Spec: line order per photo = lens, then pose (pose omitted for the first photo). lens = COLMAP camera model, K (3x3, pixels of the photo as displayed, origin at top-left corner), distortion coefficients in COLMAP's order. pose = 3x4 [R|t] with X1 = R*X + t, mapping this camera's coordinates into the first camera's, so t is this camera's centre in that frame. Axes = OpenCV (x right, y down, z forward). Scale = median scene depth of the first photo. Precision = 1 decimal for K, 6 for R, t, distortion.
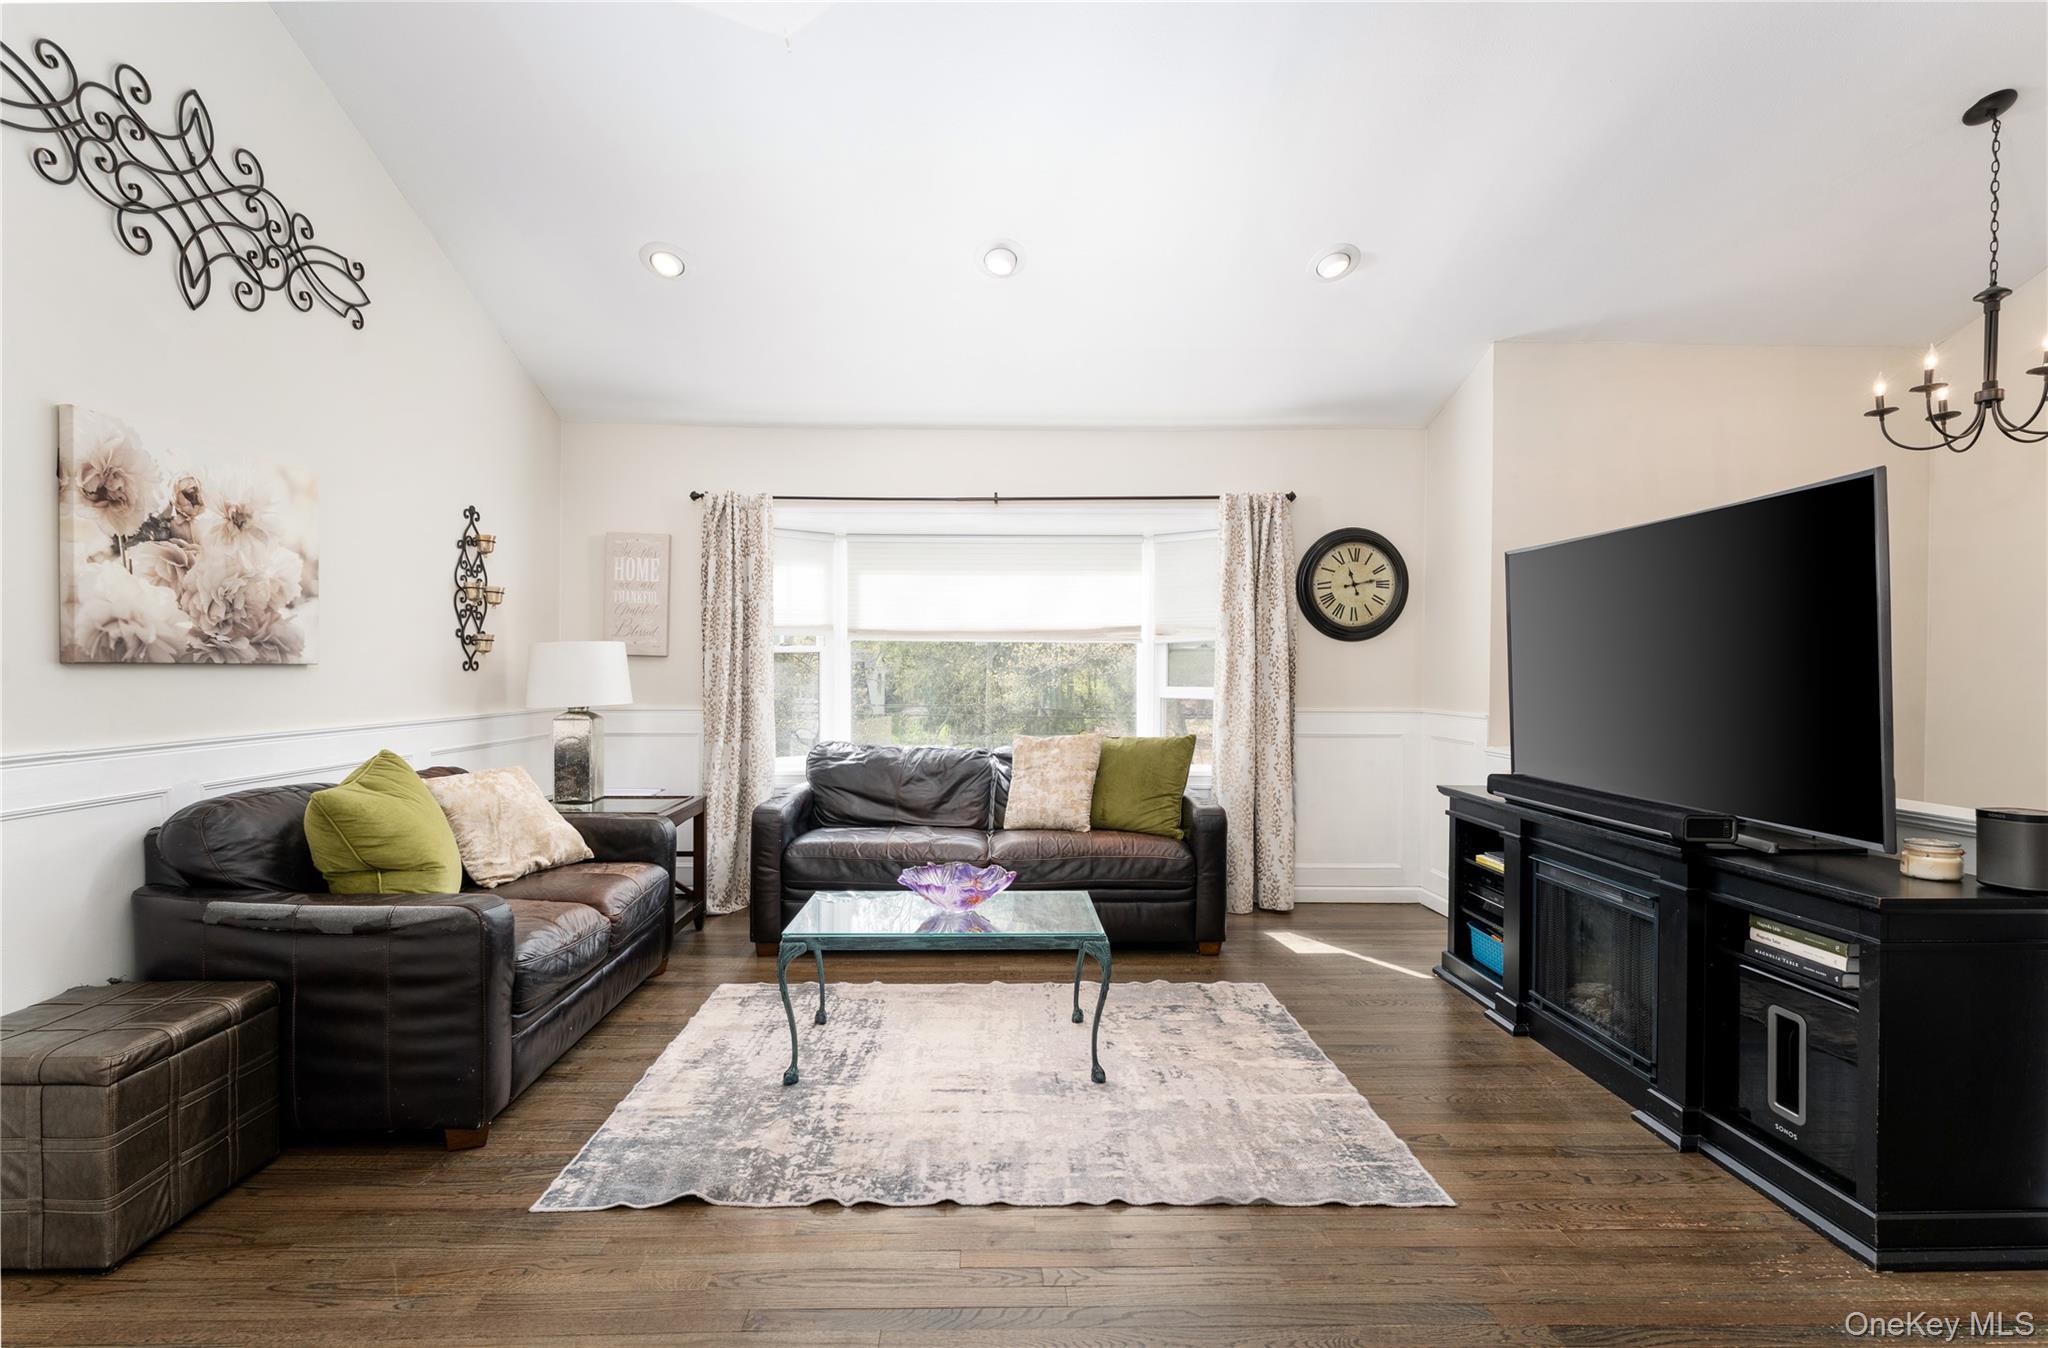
lens RADIAL K [[936.0, 0, 979.7], [0, 936.0, 681.6], [0, 0, 1]] dist [-0.005949, 0.001776]
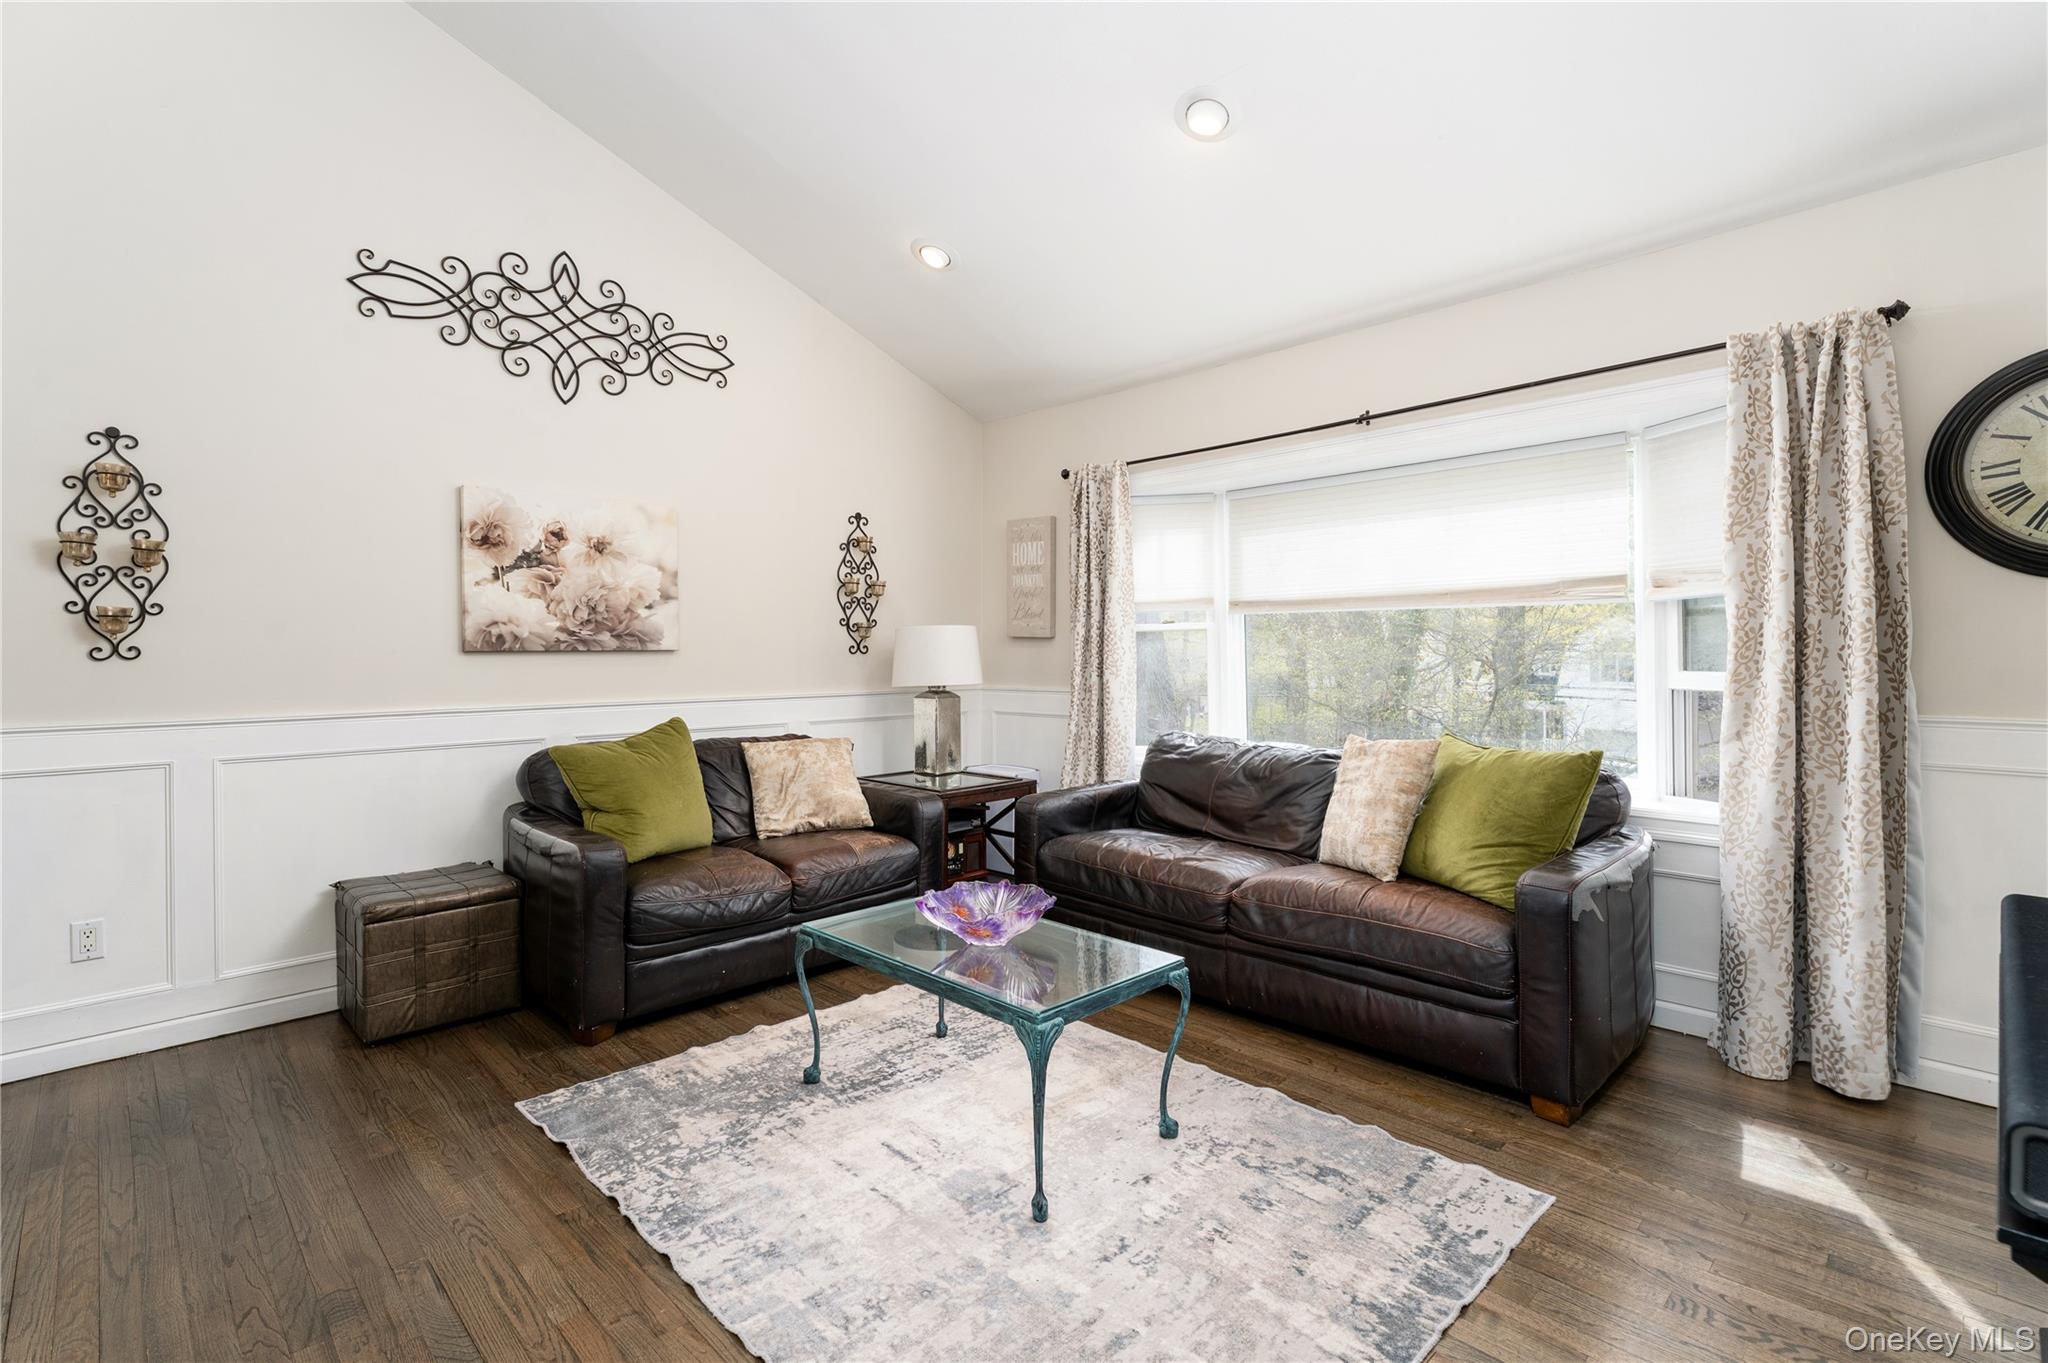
lens RADIAL K [[936.0, 0, 1015.5], [0, 936.0, 656.8], [0, 0, 1]] dist [-0.005949, 0.001776]
pose [[0.687881, -0.005053, -0.725806, 0.593289], [0.000777, 0.999980, -0.006225, -0.000791], [0.725823, 0.003717, 0.687872, 0.454187]]
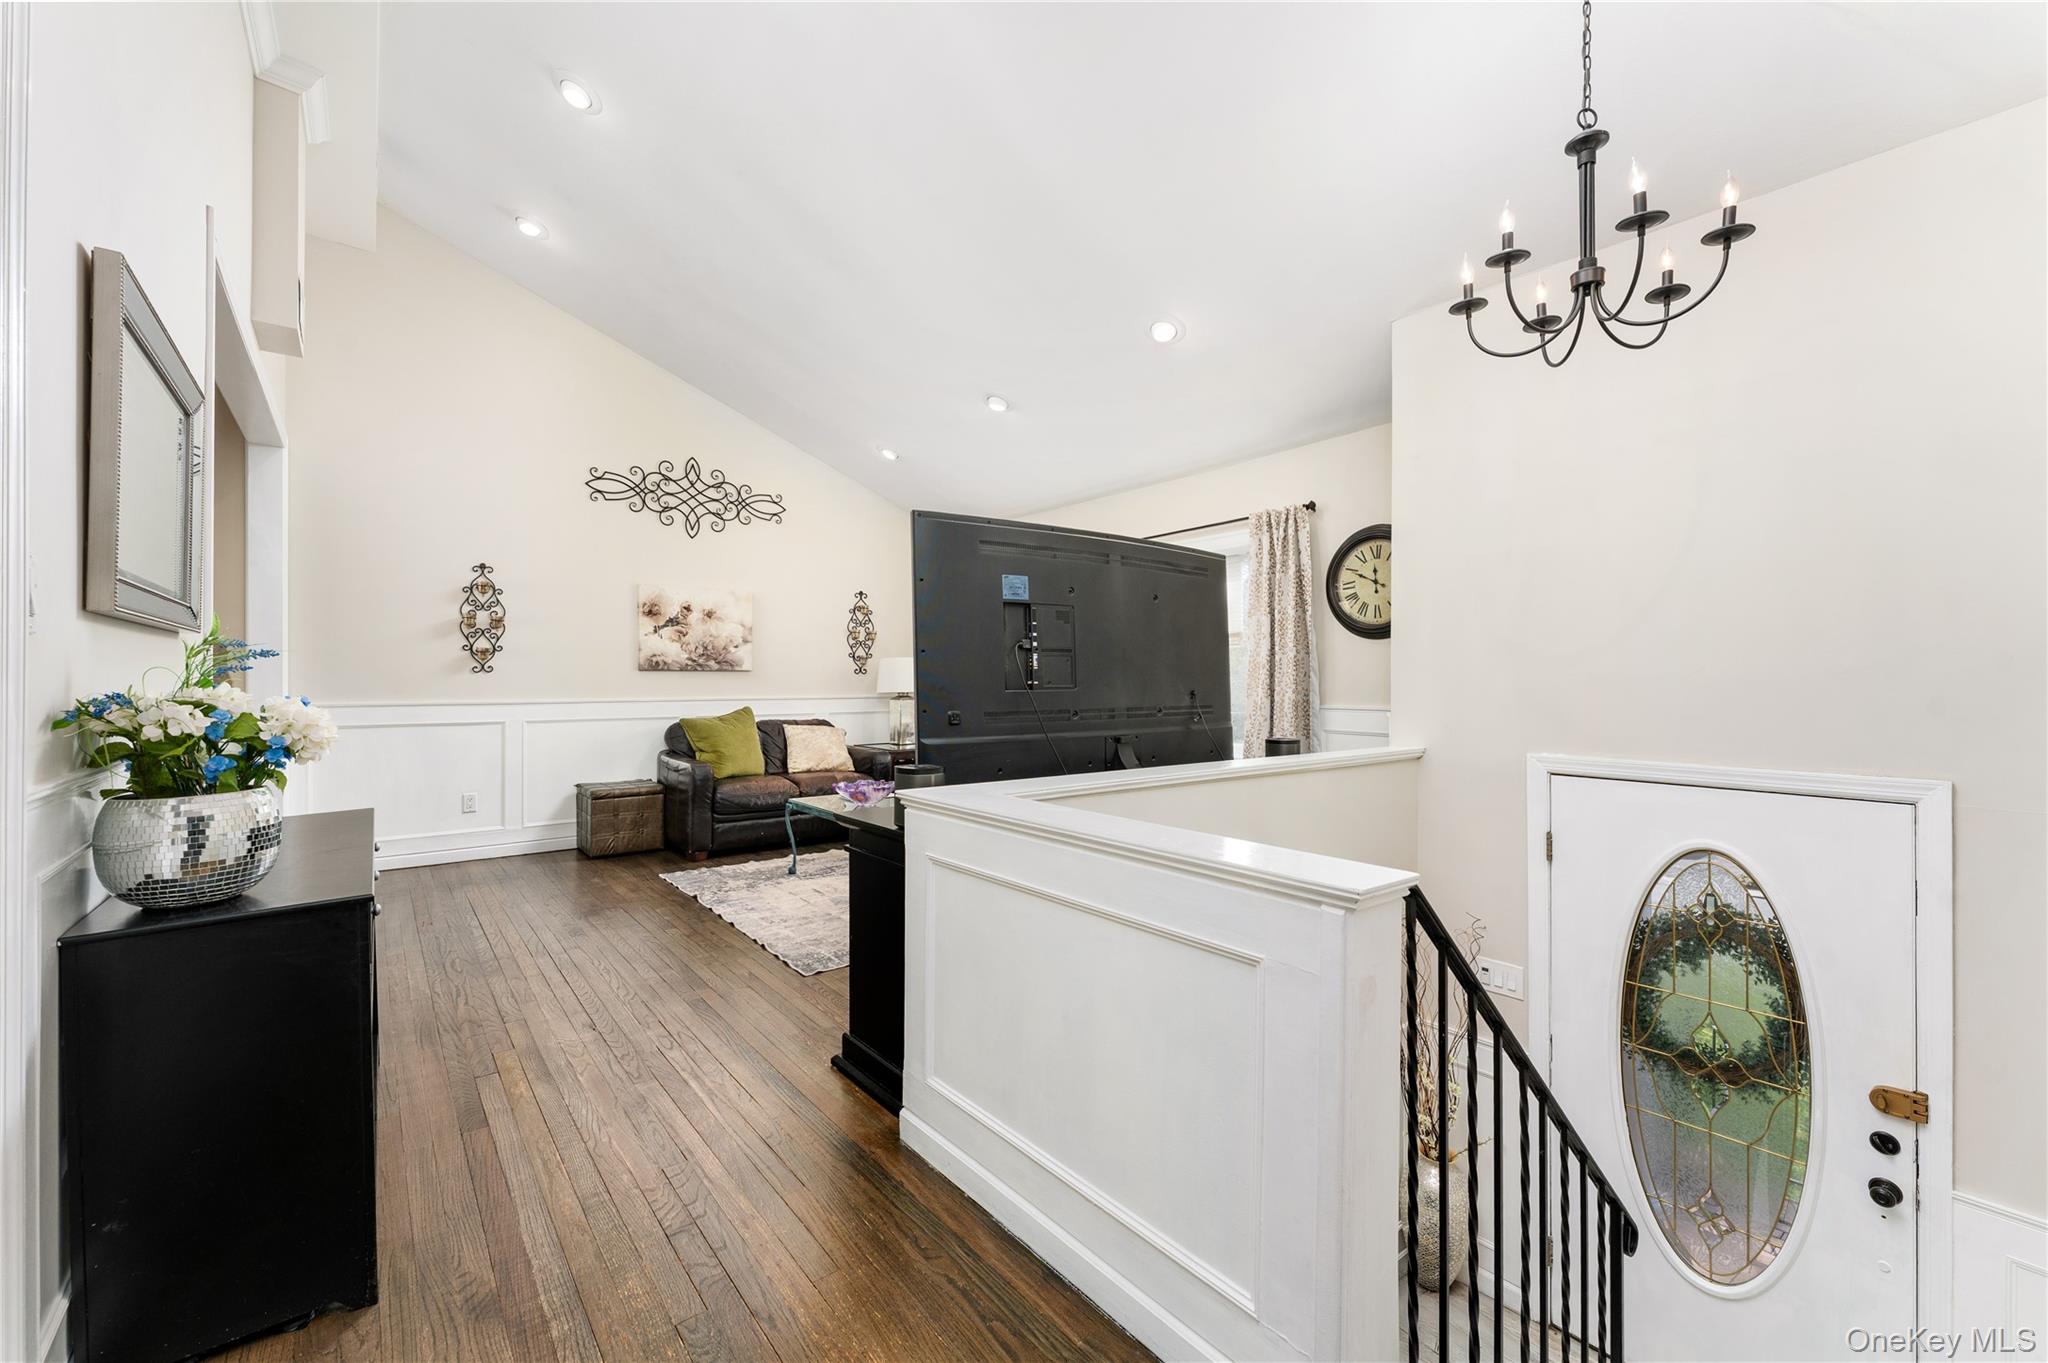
lens RADIAL K [[827.8, 0, 1024.8], [0, 827.8, 677.1], [0, 0, 1]] dist [0.002293, 0.000000]
pose [[0.611312, -0.005772, -0.791368, 1.429871], [-0.008142, 0.999875, -0.013583, 0.021250], [0.791348, 0.014747, 0.611189, 0.270635]]
